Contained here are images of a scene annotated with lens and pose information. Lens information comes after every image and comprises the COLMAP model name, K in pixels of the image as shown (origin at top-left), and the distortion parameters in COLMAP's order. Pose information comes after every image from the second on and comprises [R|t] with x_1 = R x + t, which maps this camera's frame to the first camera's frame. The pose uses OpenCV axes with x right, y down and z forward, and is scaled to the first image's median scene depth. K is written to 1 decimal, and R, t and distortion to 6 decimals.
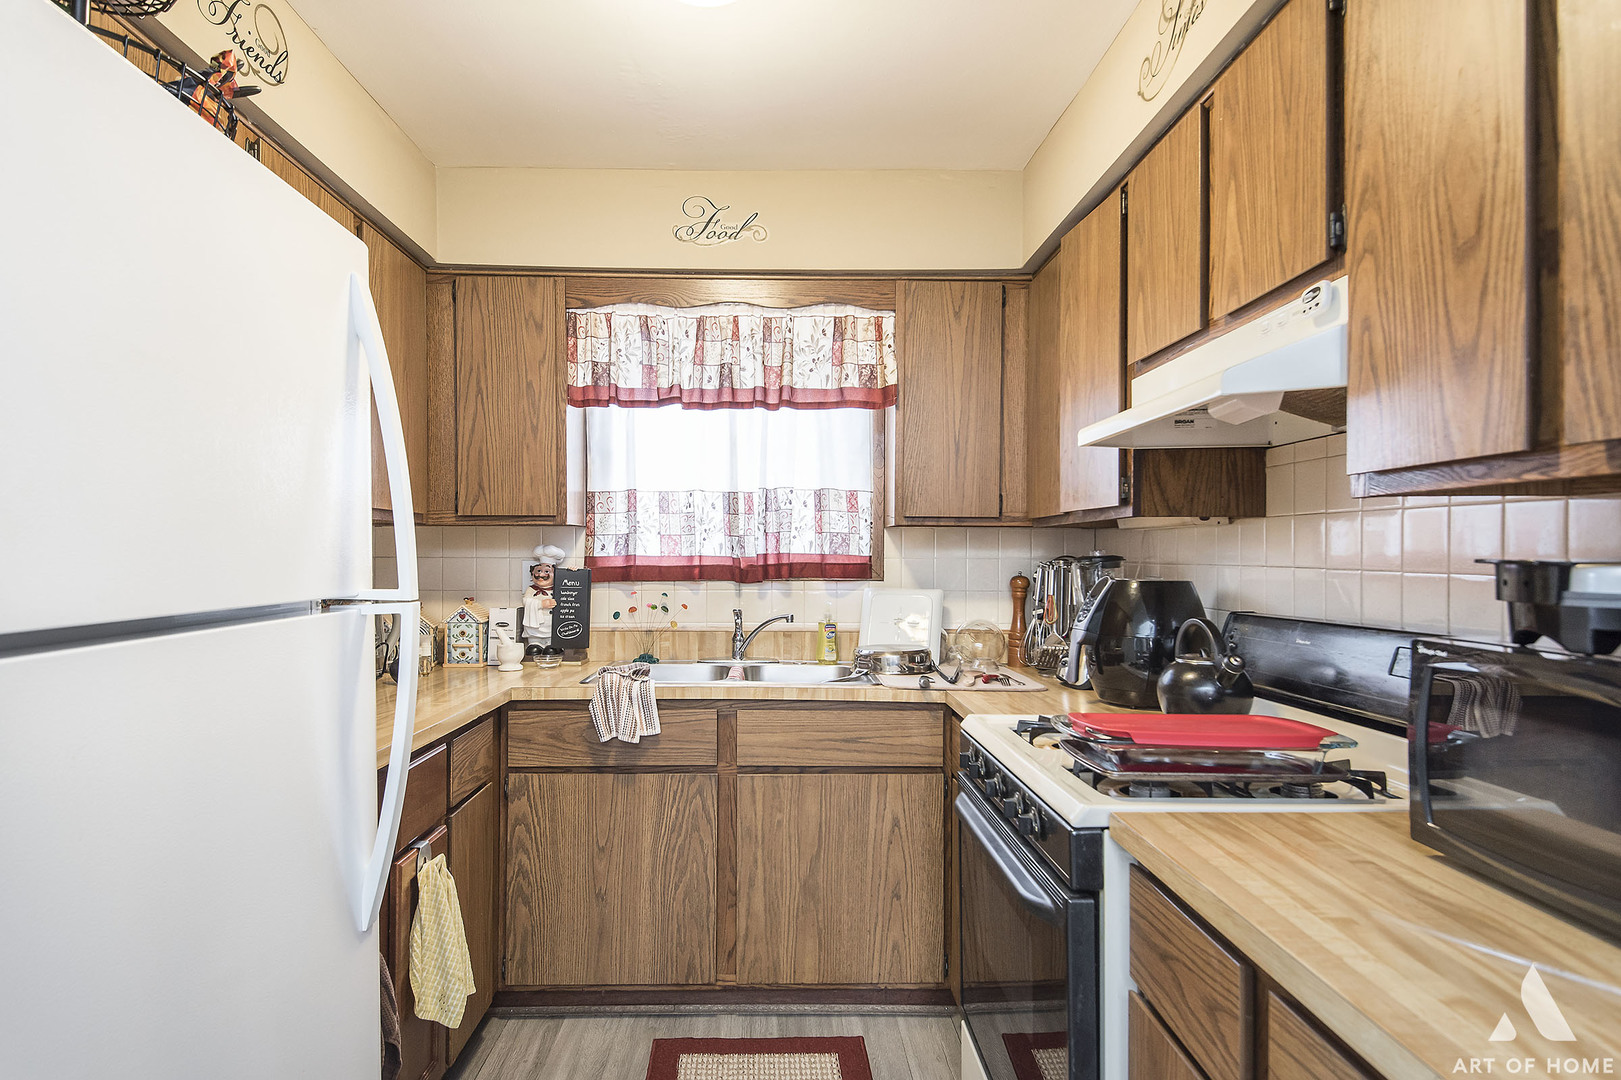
lens RADIAL K [[912.0, 0, 807.9], [0, 912.0, 556.6], [0, 0, 1]] dist [0.031185, -0.000807]
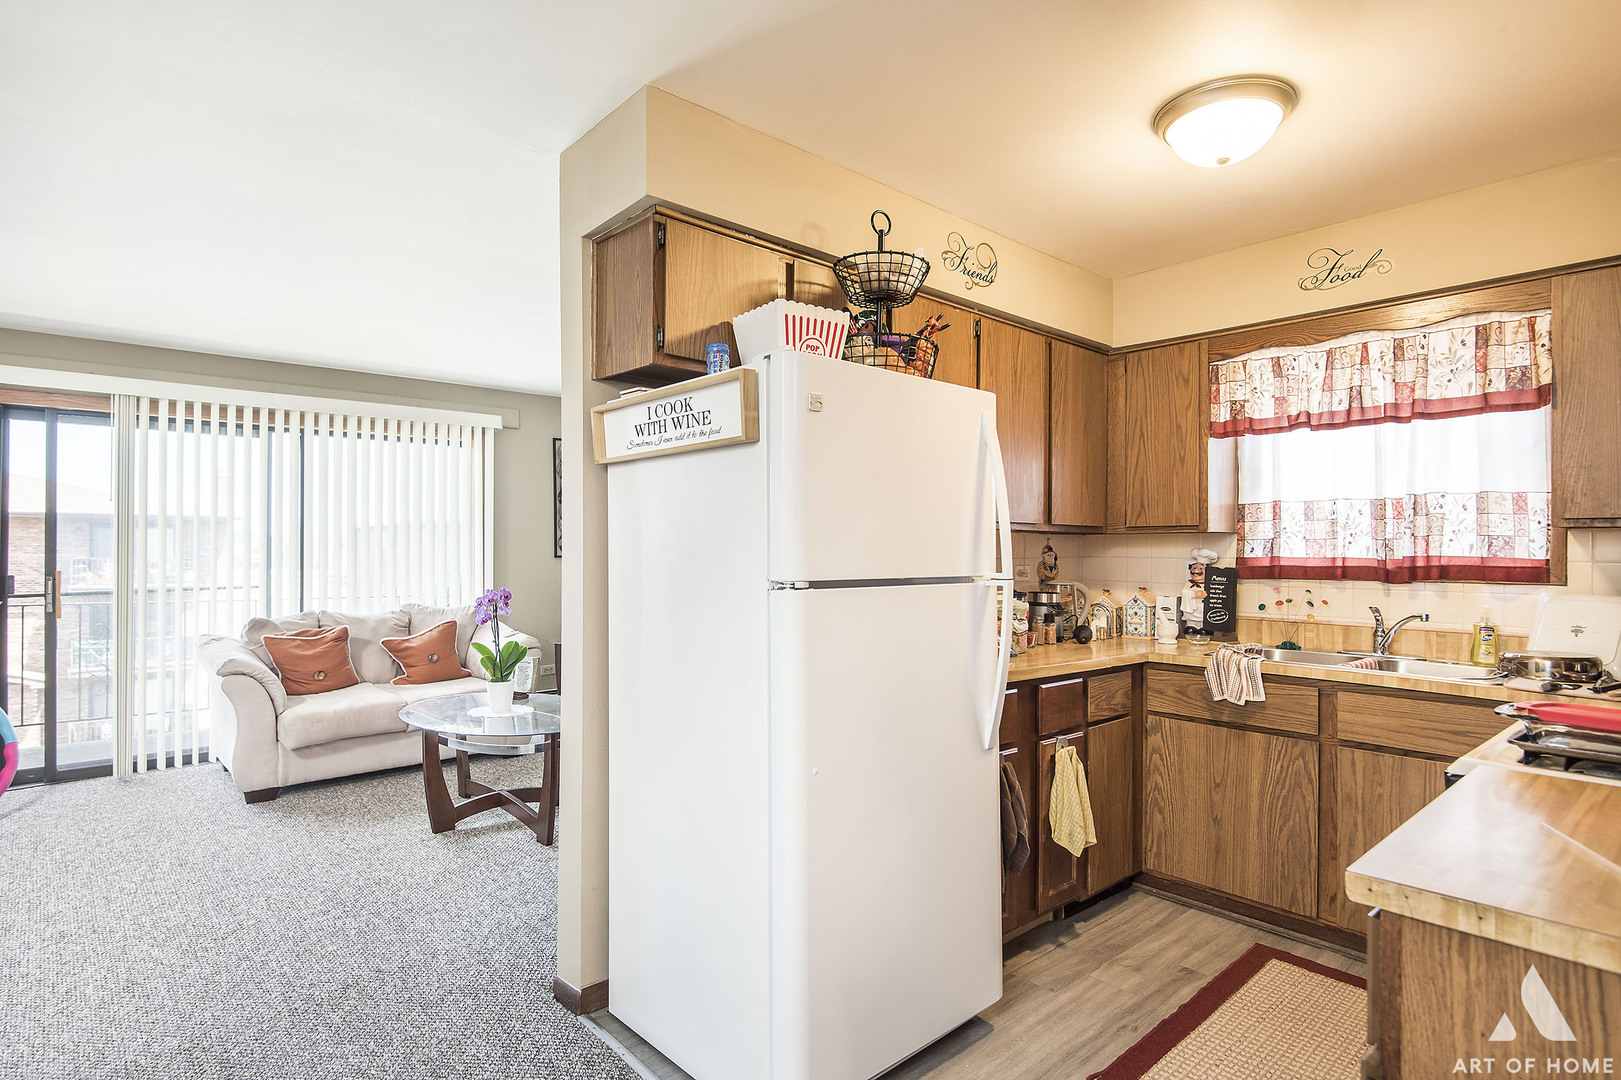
lens RADIAL K [[855.3, 0, 810.5], [0, 855.3, 540.0], [0, 0, 1]] dist [0.001297, -0.013272]
pose [[0.653178, -0.007218, -0.757170, 0.265858], [-0.007709, 0.999839, -0.016181, -0.000505], [0.757165, 0.016406, 0.653017, -0.188522]]
